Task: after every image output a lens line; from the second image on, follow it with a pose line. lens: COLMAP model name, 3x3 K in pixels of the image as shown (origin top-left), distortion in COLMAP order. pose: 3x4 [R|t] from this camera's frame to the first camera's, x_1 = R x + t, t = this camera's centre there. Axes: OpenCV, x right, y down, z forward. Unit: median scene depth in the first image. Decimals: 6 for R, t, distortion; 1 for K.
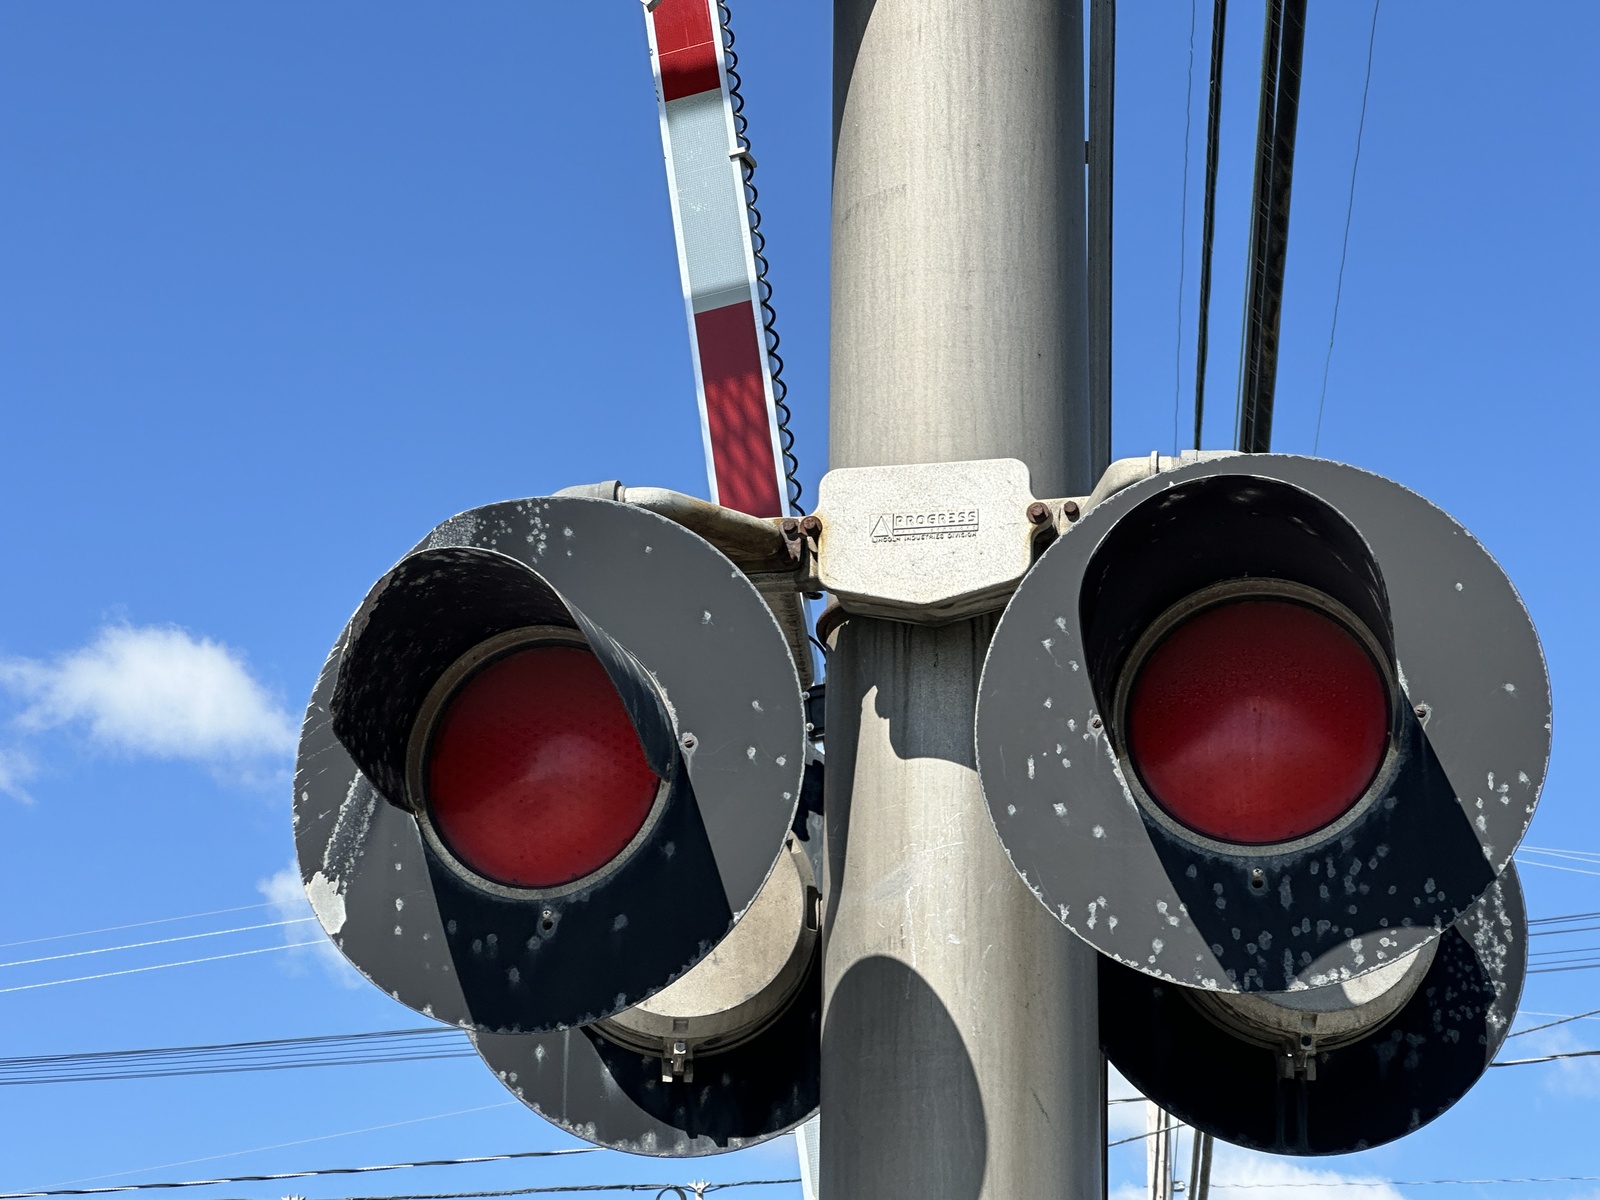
lens RADIAL K [[3720.6, 0, 800.0], [0, 3720.6, 600.0], [0, 0, 1]] dist [0.212249, 0.487585]
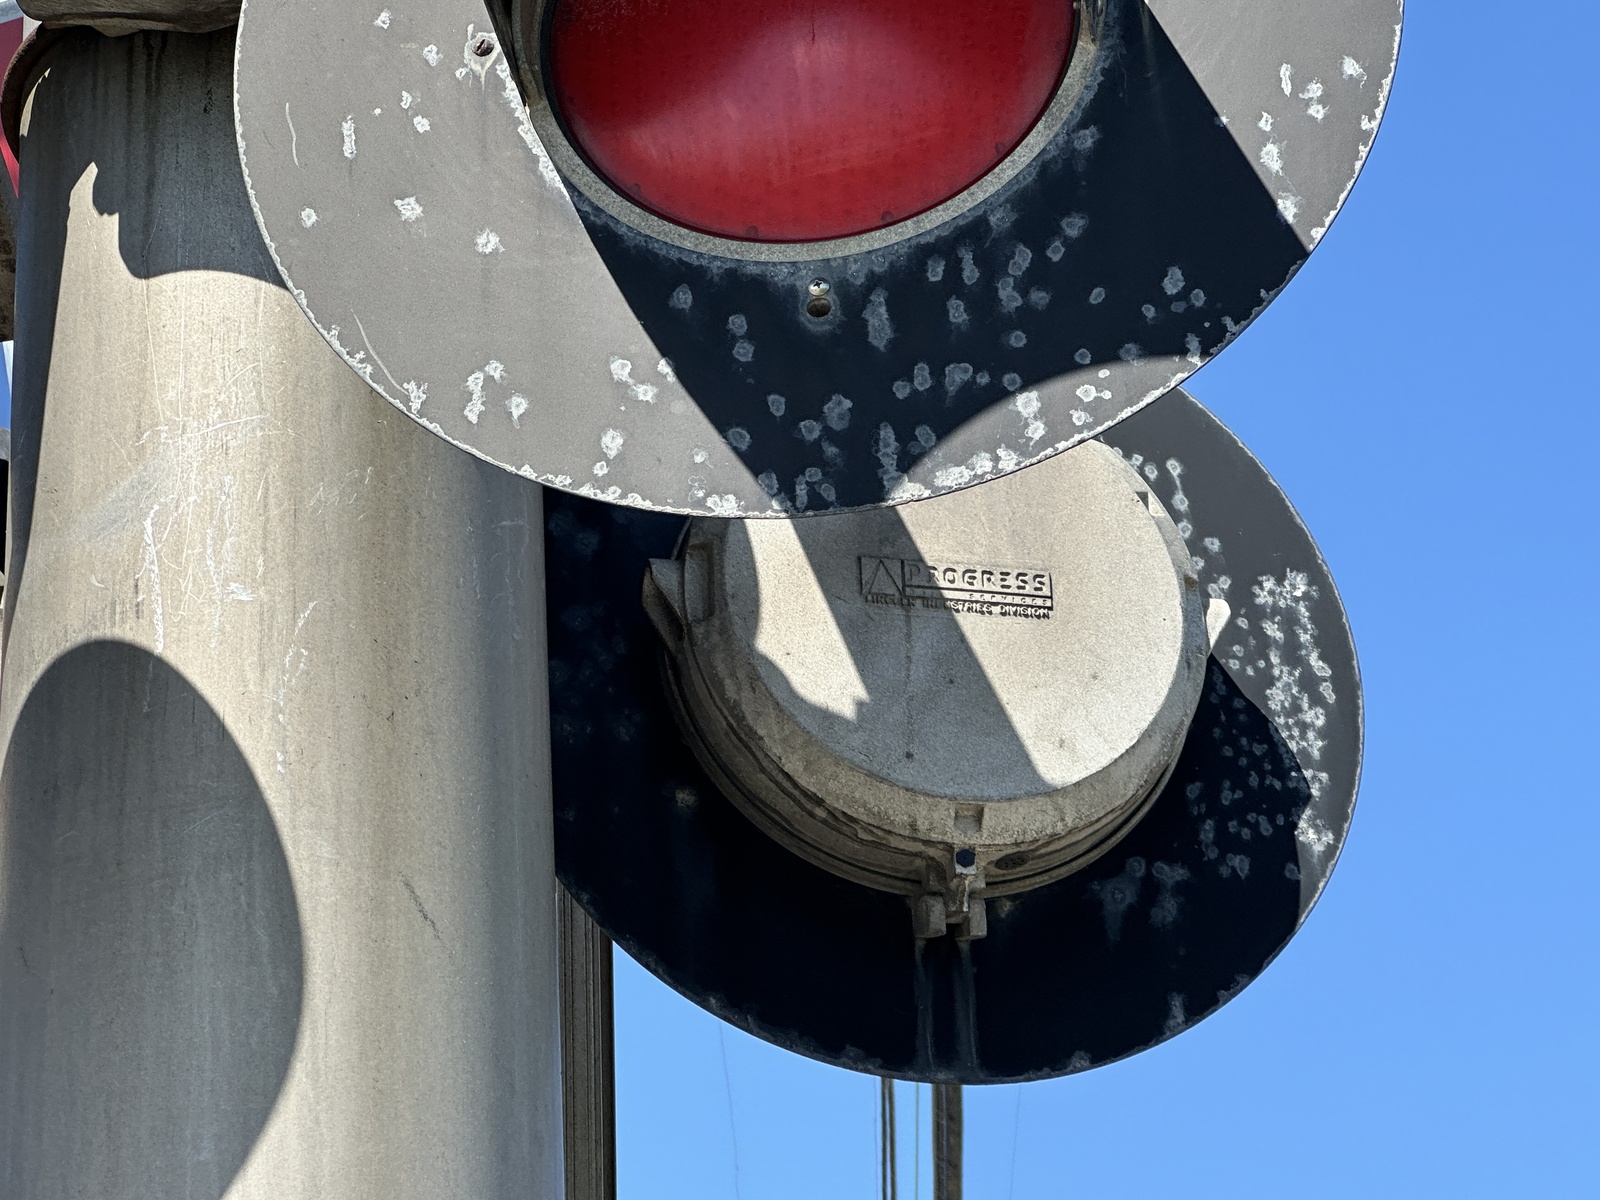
lens RADIAL K [[4161.5, 0, 800.0], [0, 4161.5, 600.0], [0, 0, 1]] dist [-0.341810, 9.022152]
pose [[0.996142, -0.035222, 0.080382, 0.069048], [0.046439, 0.988741, -0.142251, 0.168869], [-0.074466, 0.145435, 0.986561, 0.439409]]
